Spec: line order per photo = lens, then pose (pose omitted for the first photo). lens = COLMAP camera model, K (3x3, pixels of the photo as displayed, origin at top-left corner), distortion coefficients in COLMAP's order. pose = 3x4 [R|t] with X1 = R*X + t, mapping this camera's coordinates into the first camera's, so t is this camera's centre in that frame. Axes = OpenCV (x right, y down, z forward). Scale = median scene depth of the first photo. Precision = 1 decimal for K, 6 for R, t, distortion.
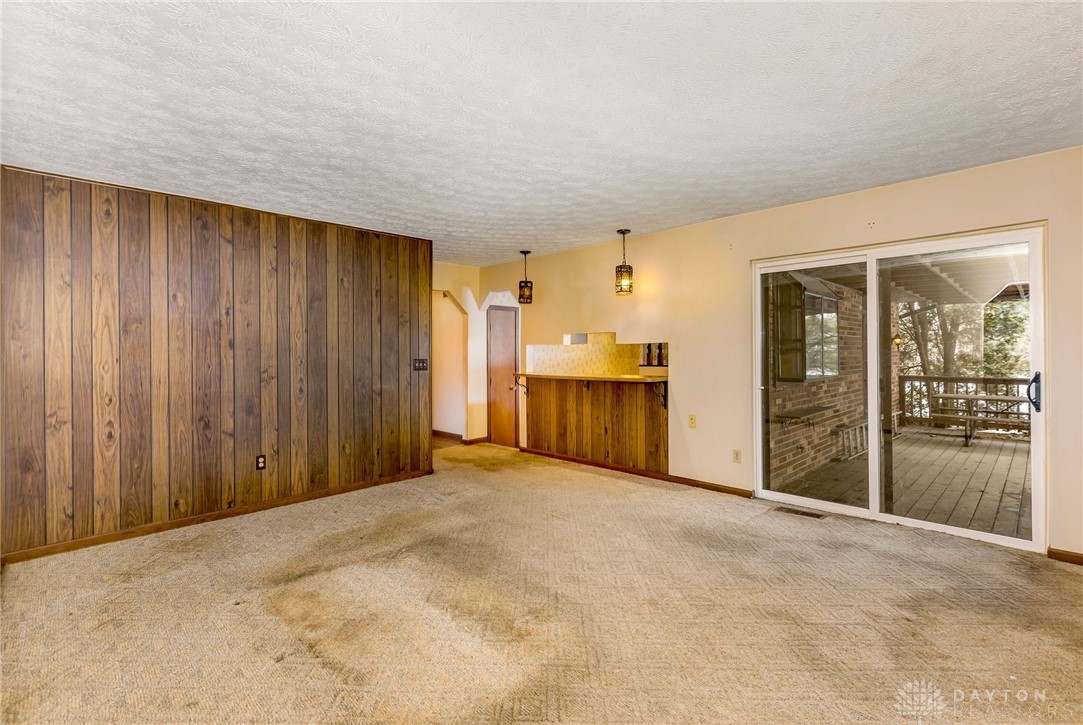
lens RADIAL K [[501.0, 0, 547.1], [0, 501.0, 348.5], [0, 0, 1]] dist [0.001988, -0.000839]
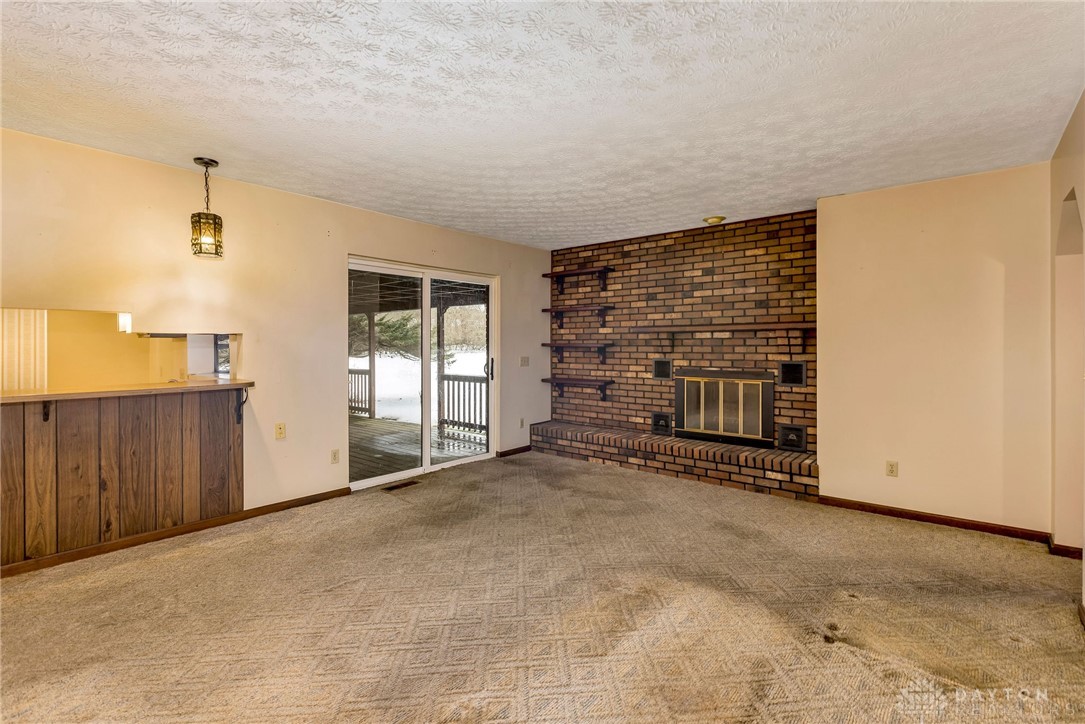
lens RADIAL K [[502.0, 0, 548.1], [0, 502.0, 348.0], [0, 0, 1]] dist [0.001988, -0.000839]
pose [[-0.094729, 0.002112, 0.995501, -0.675226], [-0.007434, 0.999968, -0.002828, 0.009746], [-0.995475, -0.007669, -0.094710, 0.764970]]
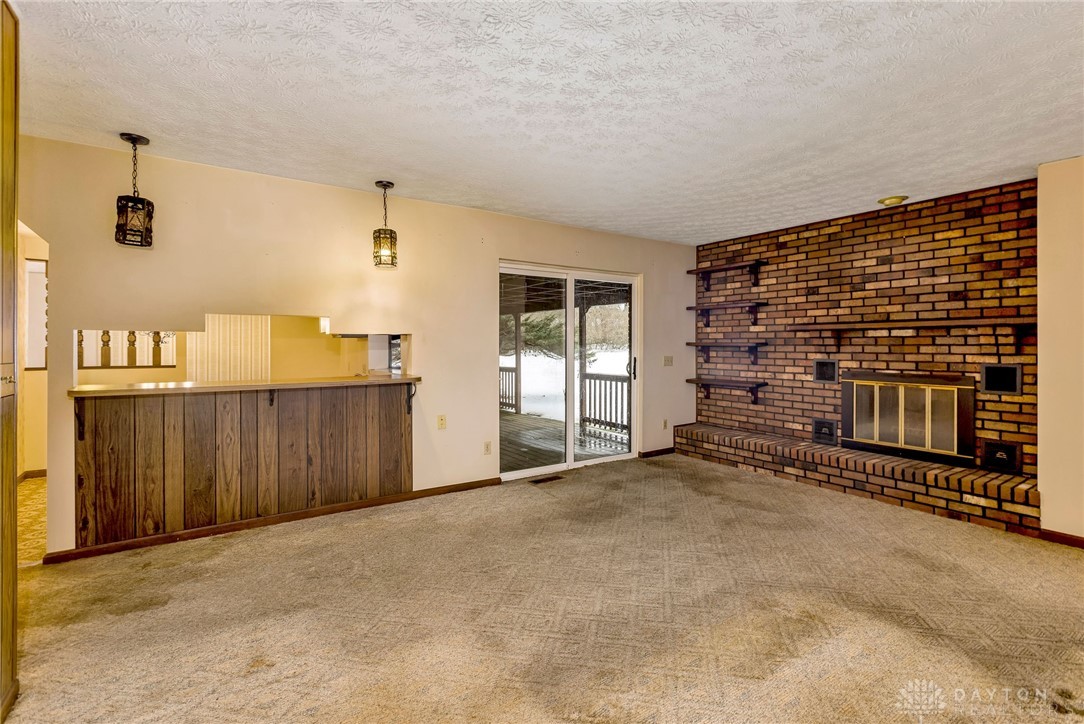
lens RADIAL K [[501.5, 0, 547.6], [0, 501.5, 348.0], [0, 0, 1]] dist [0.001988, -0.000839]
pose [[0.179274, 0.000352, 0.983799, -0.674085], [-0.009805, 0.999951, 0.001428, 0.009501], [-0.983750, -0.009902, 0.179268, 0.774888]]
